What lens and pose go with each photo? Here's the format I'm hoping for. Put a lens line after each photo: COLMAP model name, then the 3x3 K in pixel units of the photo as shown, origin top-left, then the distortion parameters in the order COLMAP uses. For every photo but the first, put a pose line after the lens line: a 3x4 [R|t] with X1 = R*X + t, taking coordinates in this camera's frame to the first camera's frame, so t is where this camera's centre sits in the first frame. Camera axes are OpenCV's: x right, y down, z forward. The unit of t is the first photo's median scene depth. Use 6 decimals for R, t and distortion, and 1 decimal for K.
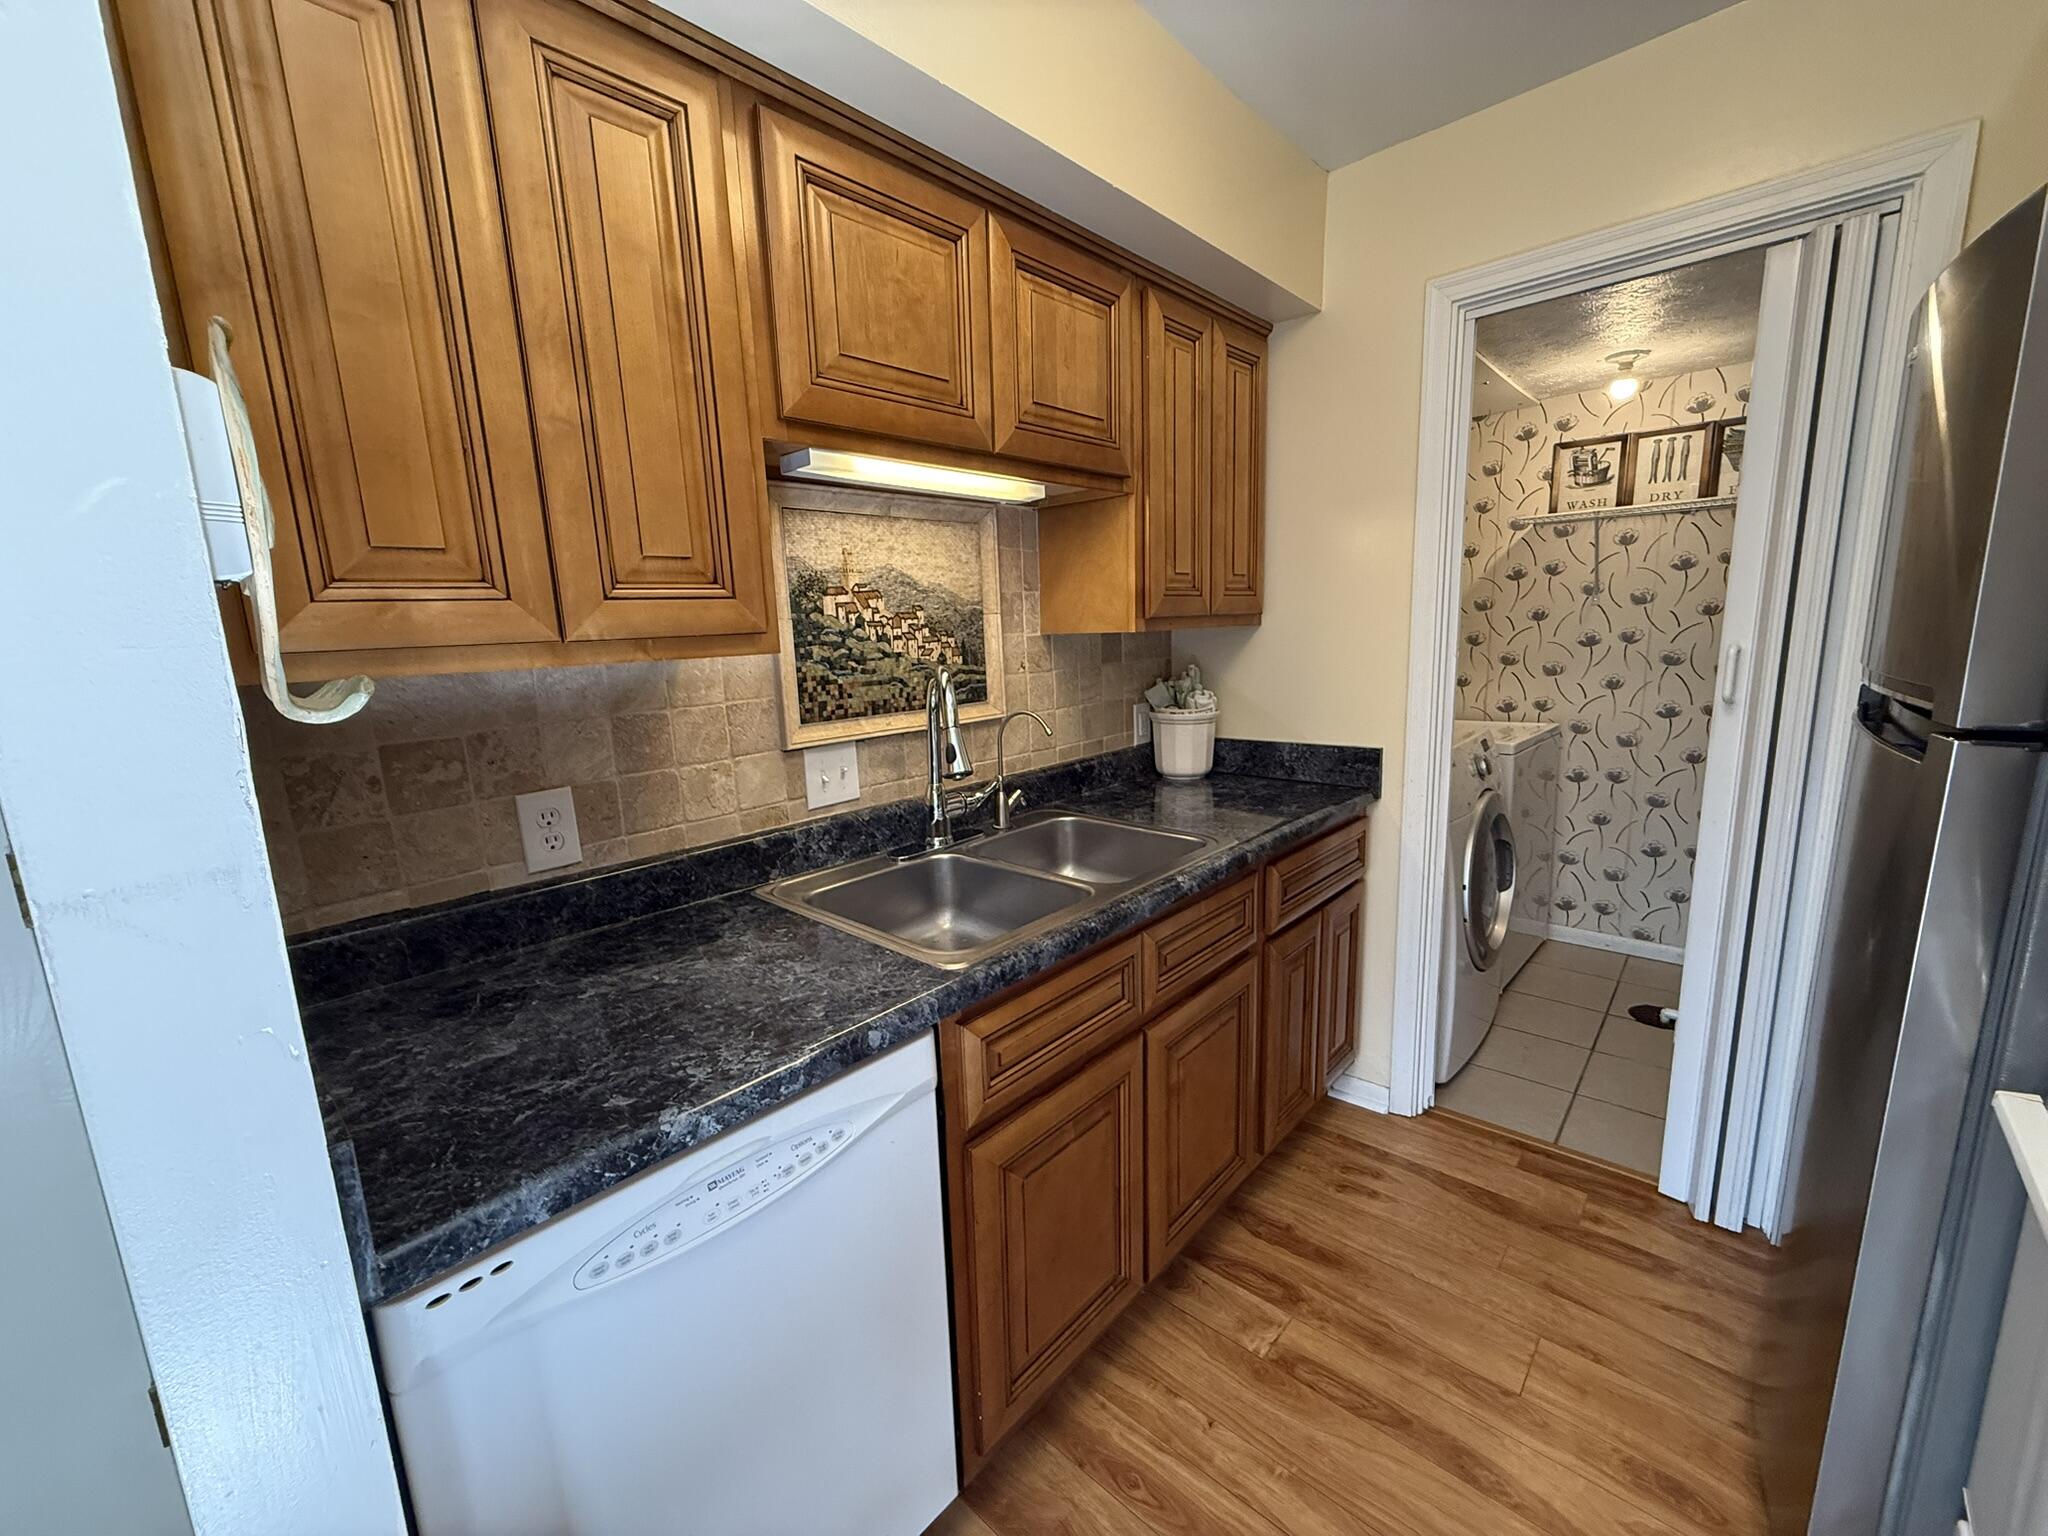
lens RADIAL K [[817.0, 0, 1019.6], [0, 817.0, 771.0], [0, 0, 1]] dist [-0.000409, 0.000056]
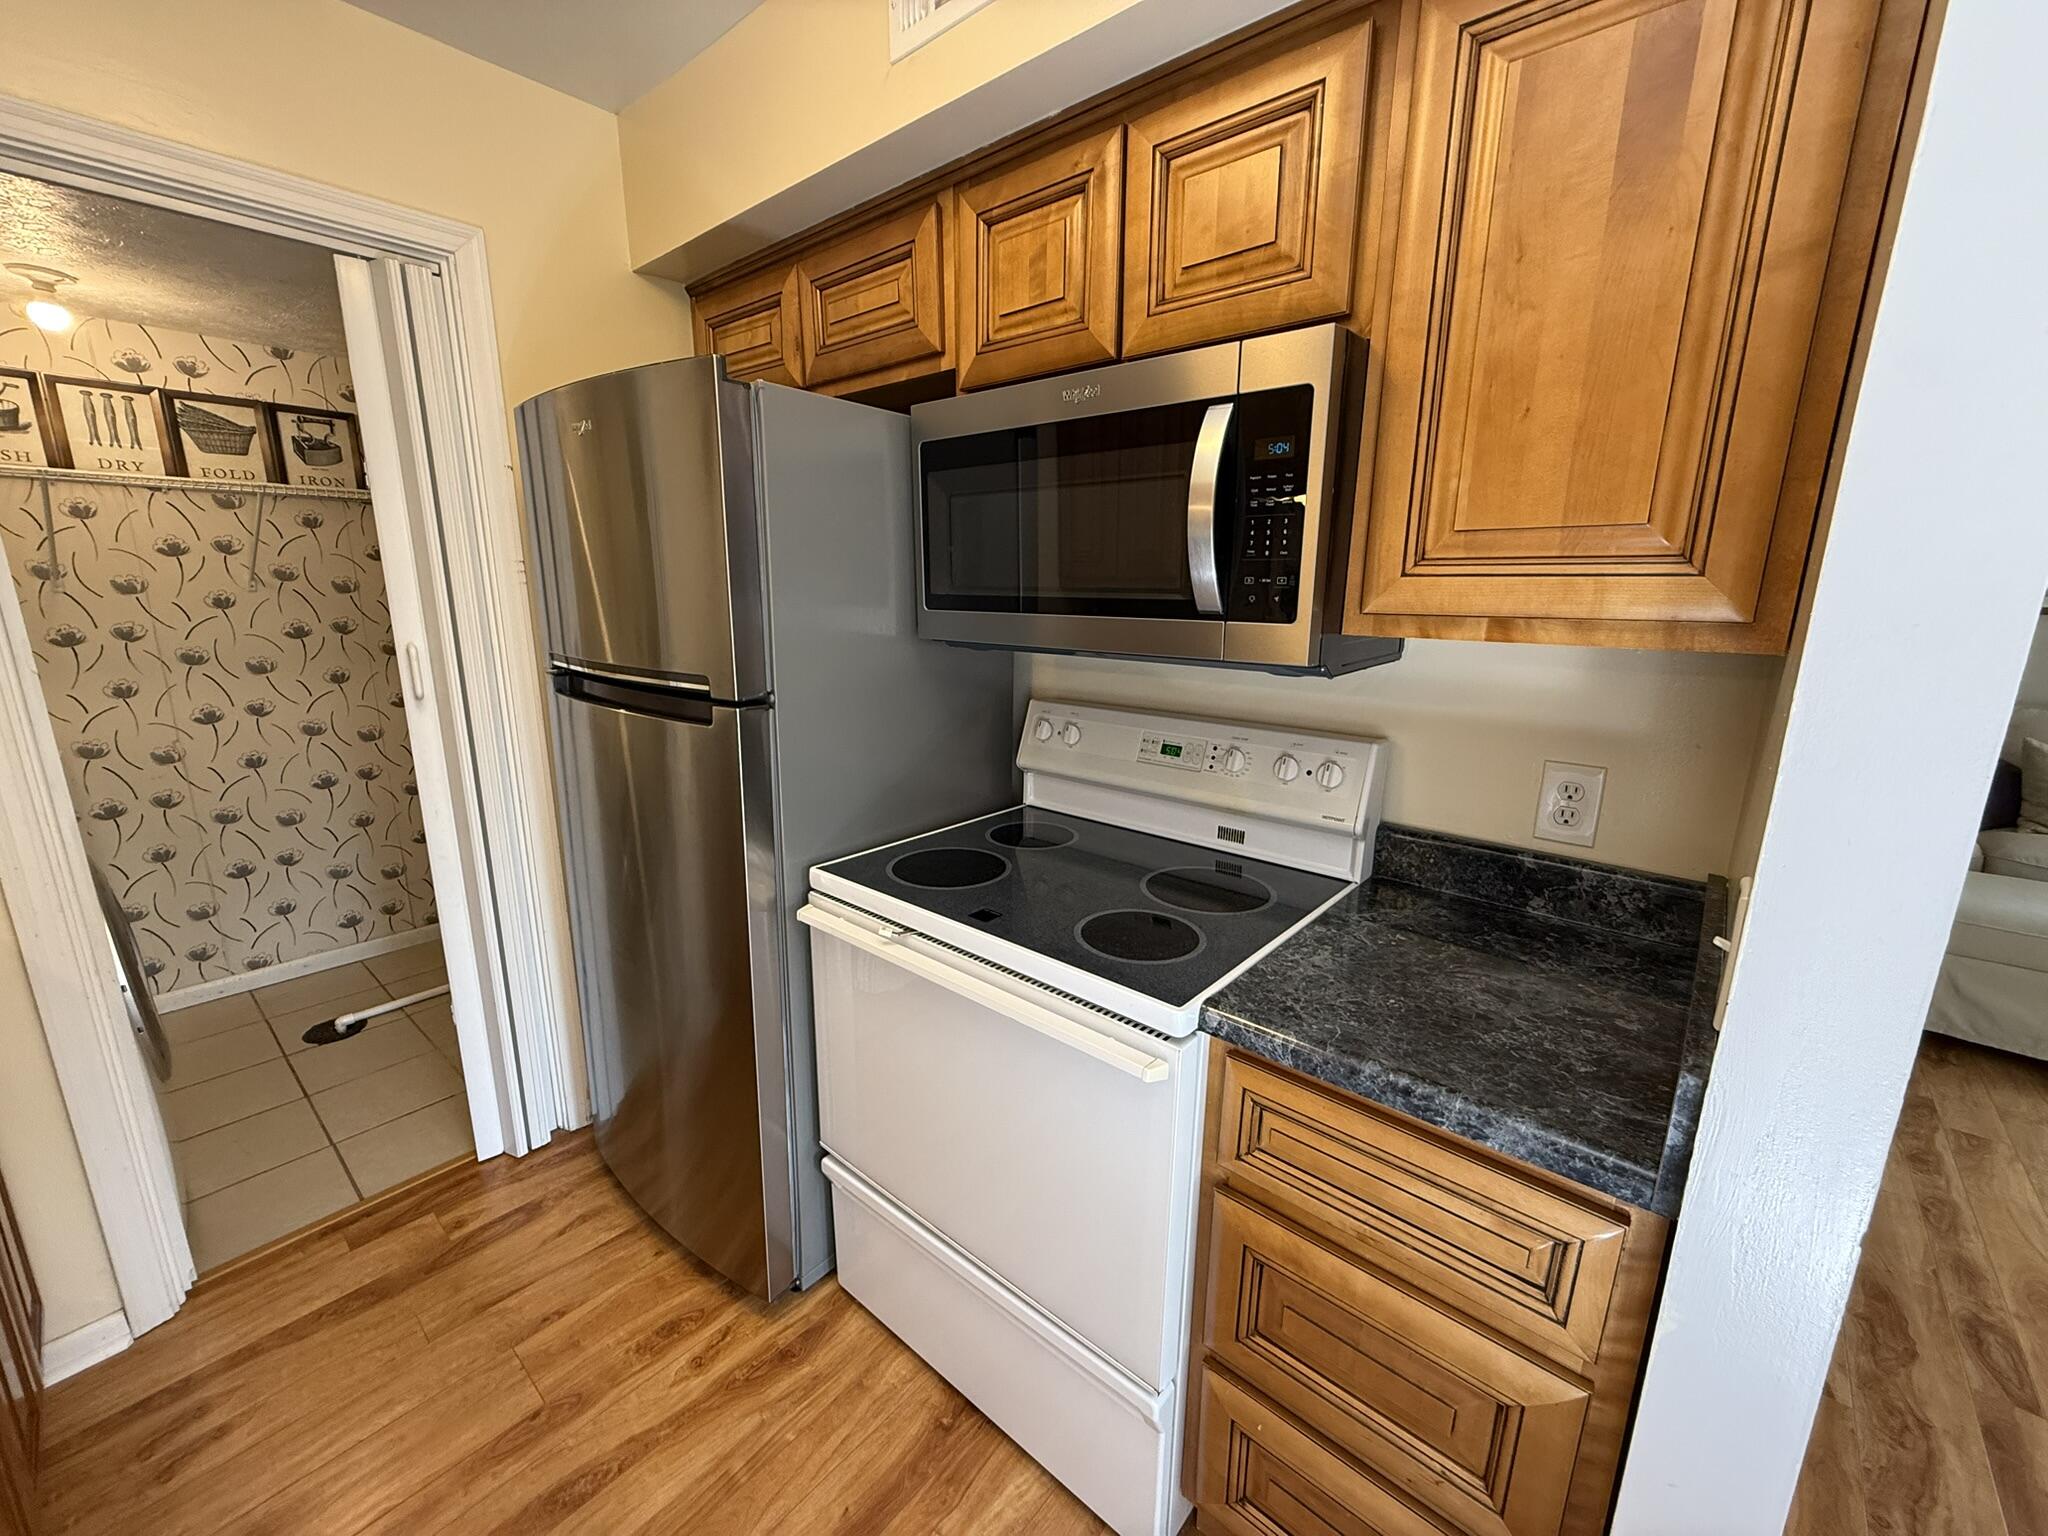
lens RADIAL K [[817.0, 0, 1019.6], [0, 817.0, 771.0], [0, 0, 1]] dist [-0.000409, 0.000056]
pose [[-0.031885, -0.186970, 0.981848, -0.174430], [0.167435, 0.967466, 0.189669, -0.054840], [-0.985367, 0.170443, 0.000458, 0.212870]]
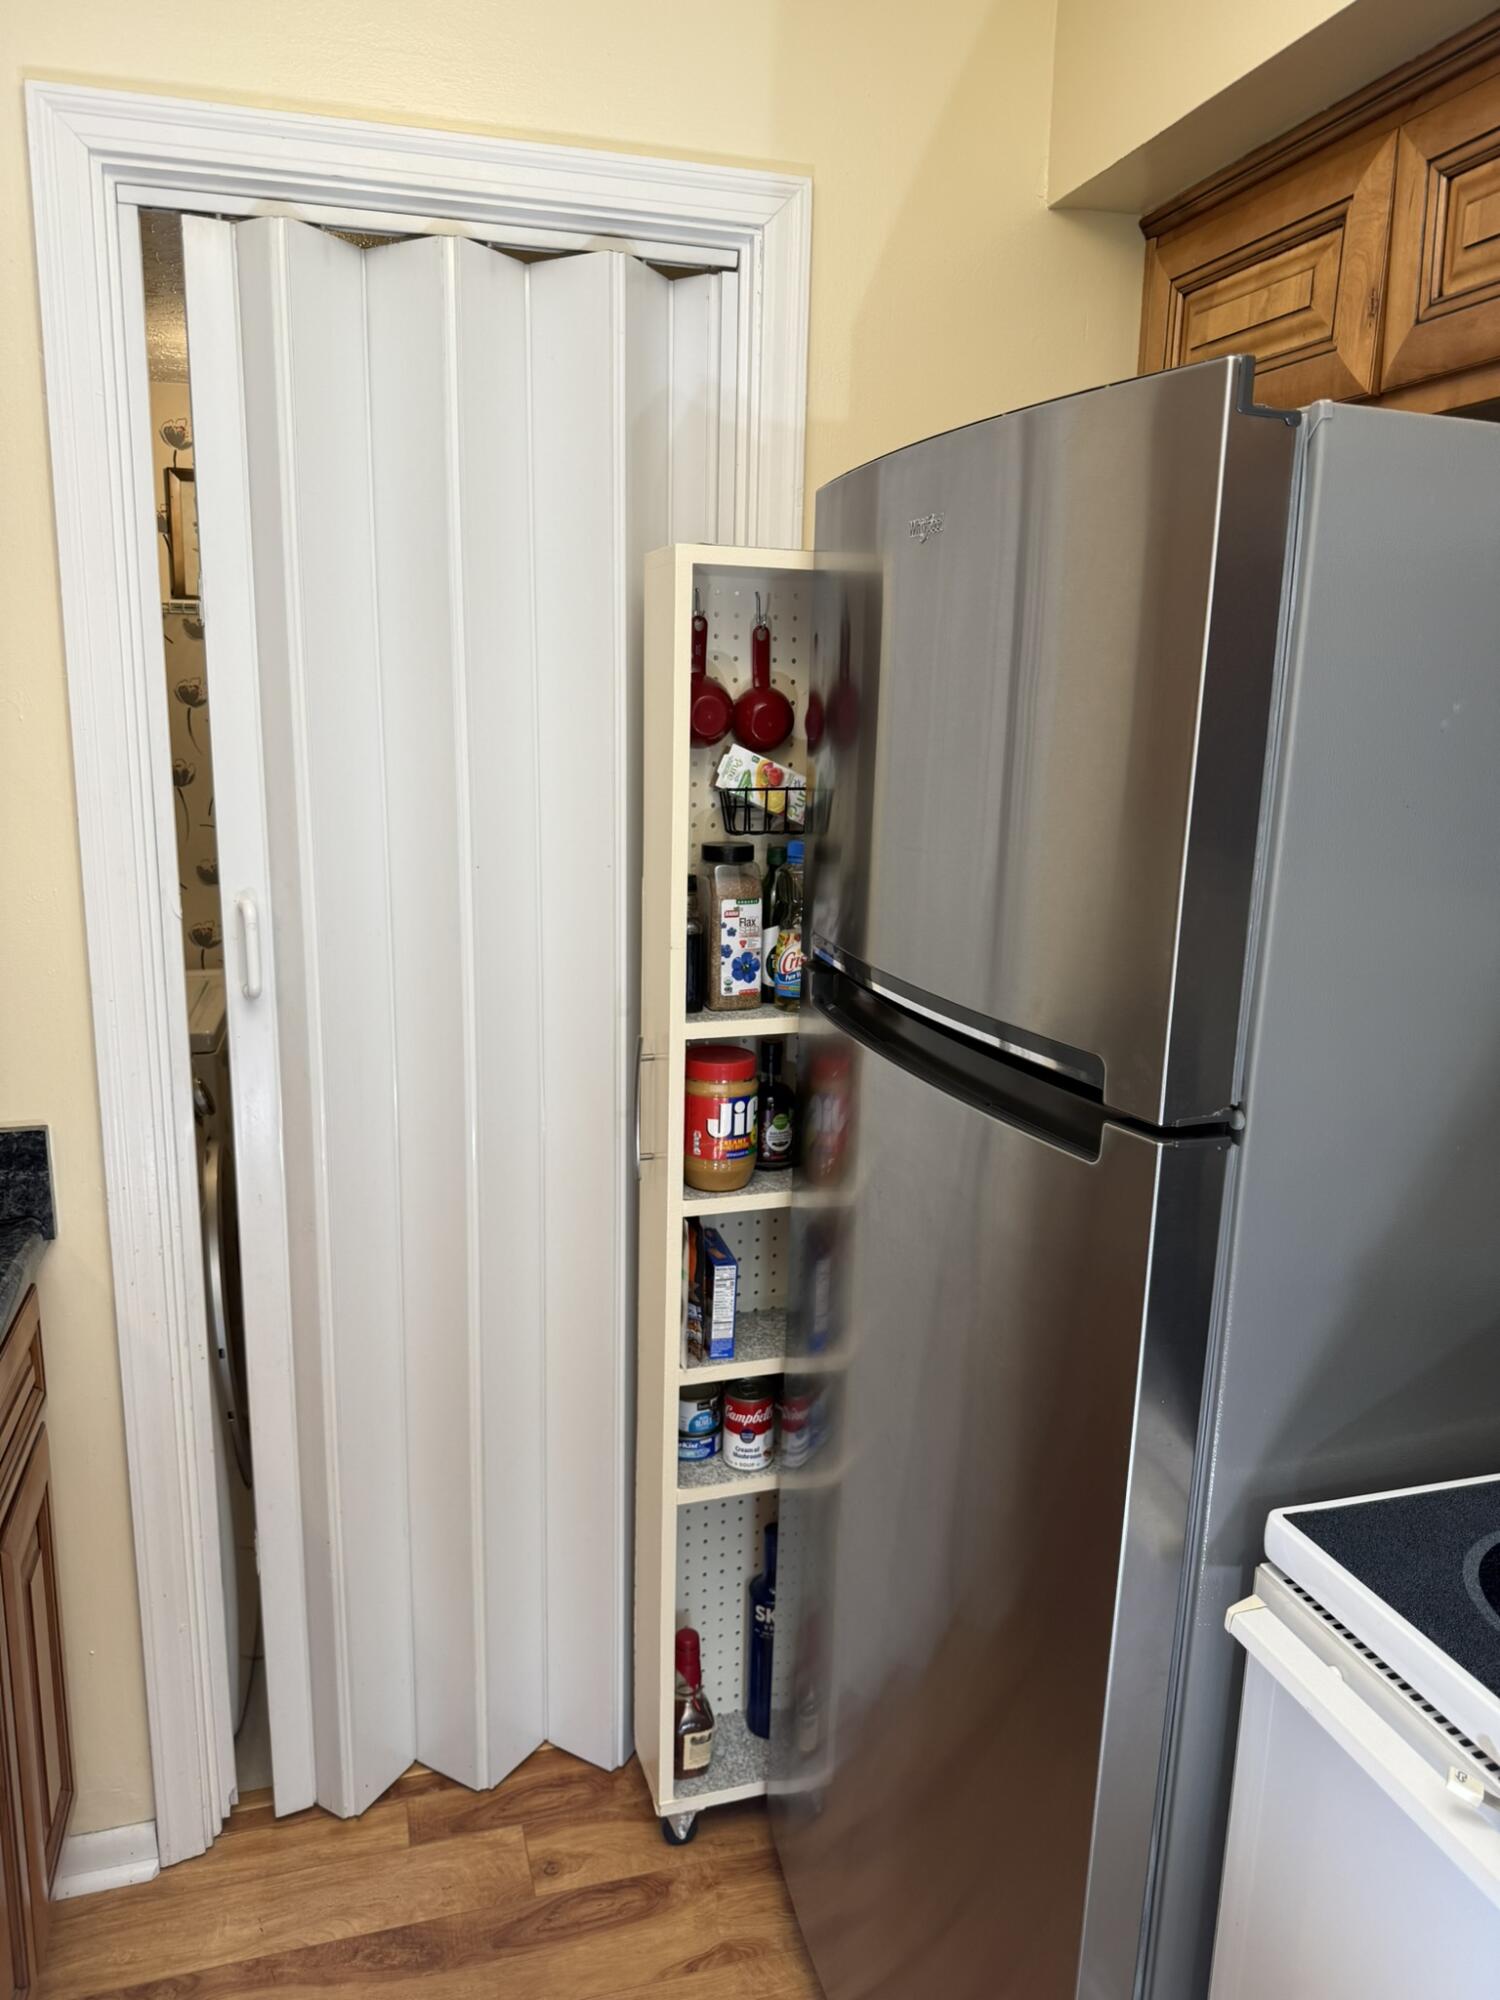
lens RADIAL K [[1429.5, 0, 750.0], [0, 1429.5, 1000.0], [0, 0, 1]] dist [-0.003956, -0.007248]
pose [[0.511334, -0.127694, 0.849843, -0.011498], [0.110743, 0.990445, 0.082188, -0.125707], [-0.852217, 0.052088, 0.520589, 0.286196]]
